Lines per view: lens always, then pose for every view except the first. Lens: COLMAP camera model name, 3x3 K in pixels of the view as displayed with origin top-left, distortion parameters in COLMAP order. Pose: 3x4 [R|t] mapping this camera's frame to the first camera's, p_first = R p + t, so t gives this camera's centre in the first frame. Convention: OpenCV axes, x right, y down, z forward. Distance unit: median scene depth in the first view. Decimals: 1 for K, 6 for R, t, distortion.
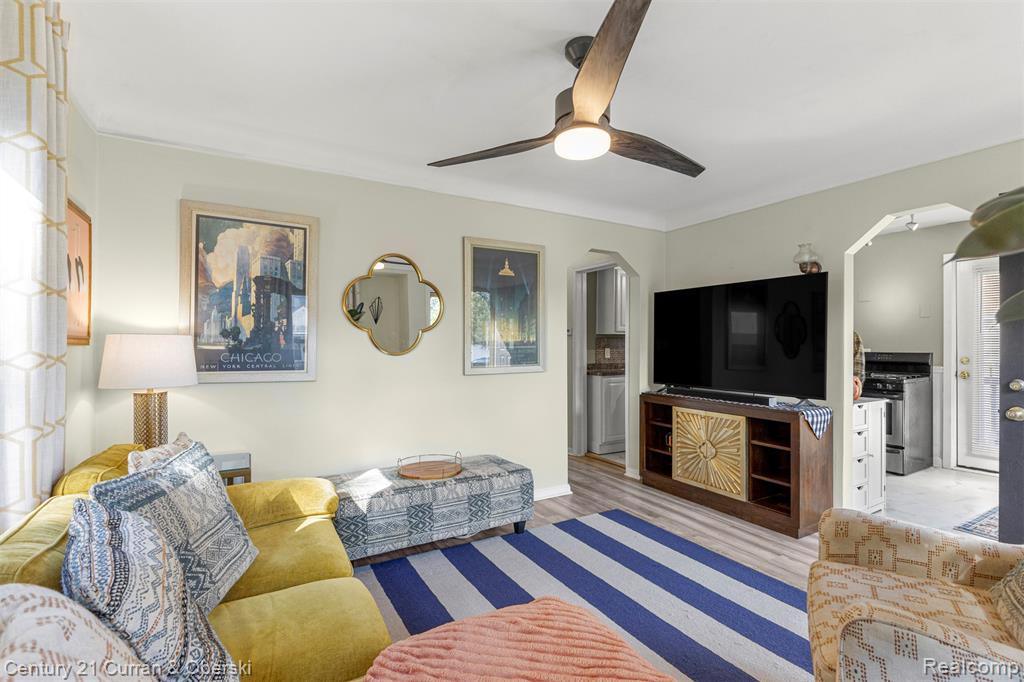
lens RADIAL K [[462.0, 0, 510.1], [0, 462.0, 343.8], [0, 0, 1]] dist [-0.002840, -0.000136]
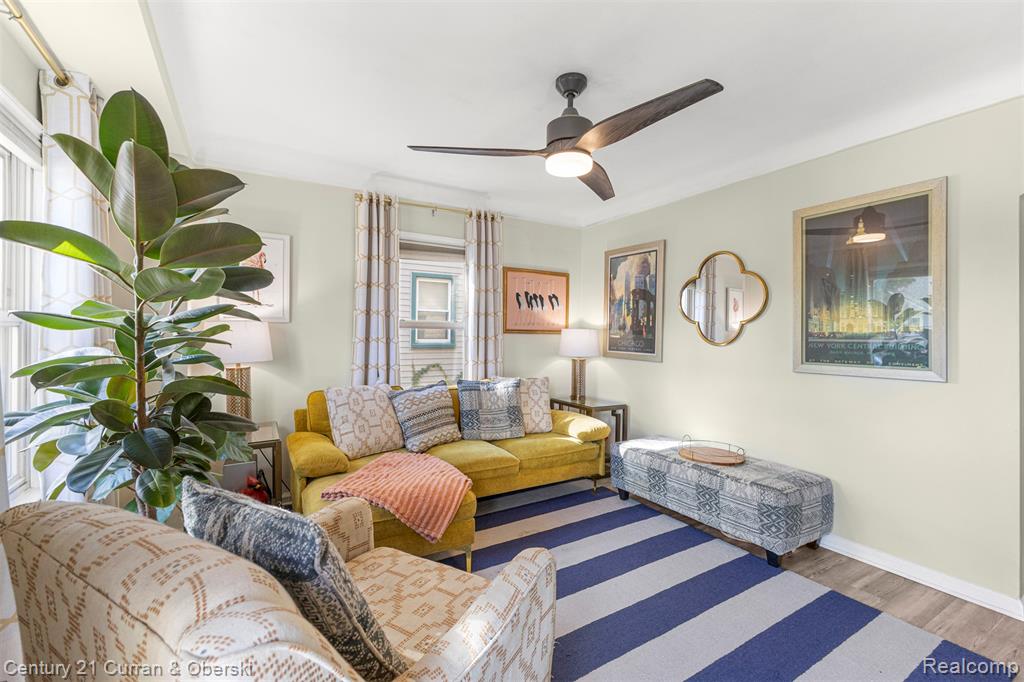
lens RADIAL K [[445.2, 0, 509.2], [0, 445.2, 334.9], [0, 0, 1]] dist [0.007461, -0.002583]
pose [[0.013638, 0.001218, -0.999906, 0.895902], [-0.010561, 0.999944, 0.001074, 0.003996], [0.999851, 0.010545, 0.013650, 0.570133]]
